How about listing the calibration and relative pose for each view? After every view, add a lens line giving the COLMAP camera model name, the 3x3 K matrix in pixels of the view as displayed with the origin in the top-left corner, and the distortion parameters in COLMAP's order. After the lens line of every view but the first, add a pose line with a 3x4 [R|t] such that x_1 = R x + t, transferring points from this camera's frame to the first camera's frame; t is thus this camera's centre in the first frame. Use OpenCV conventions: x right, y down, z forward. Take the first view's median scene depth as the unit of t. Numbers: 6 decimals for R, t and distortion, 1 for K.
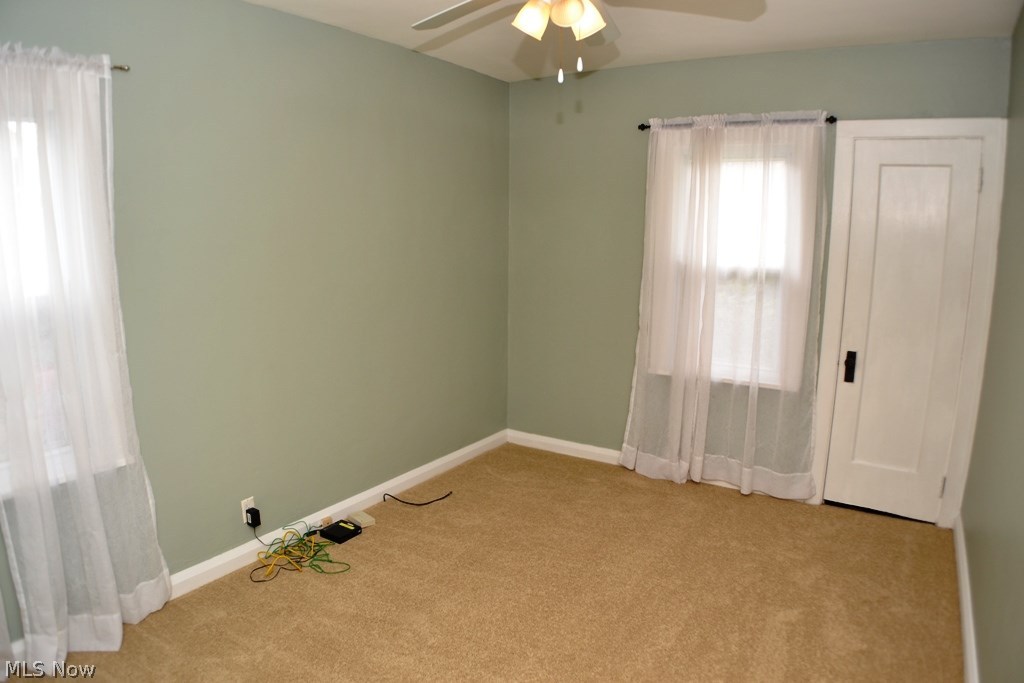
lens RADIAL K [[678.3, 0, 512.0], [0, 678.3, 341.5], [0, 0, 1]] dist [-0.109964, 0.003193]
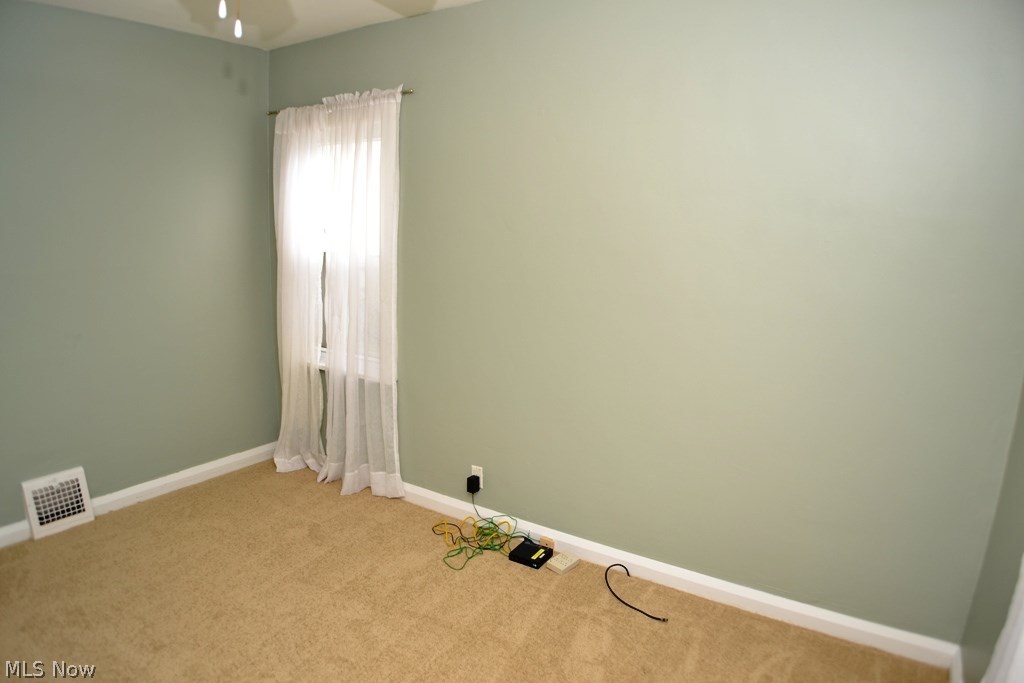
lens RADIAL K [[678.3, 0, 512.0], [0, 678.3, 341.5], [0, 0, 1]] dist [-0.109964, 0.003193]
pose [[-0.017201, 0.184532, -0.982676, 0.659014], [-0.191503, 0.964018, 0.184381, -0.177124], [0.981341, 0.191357, 0.018756, 1.008445]]
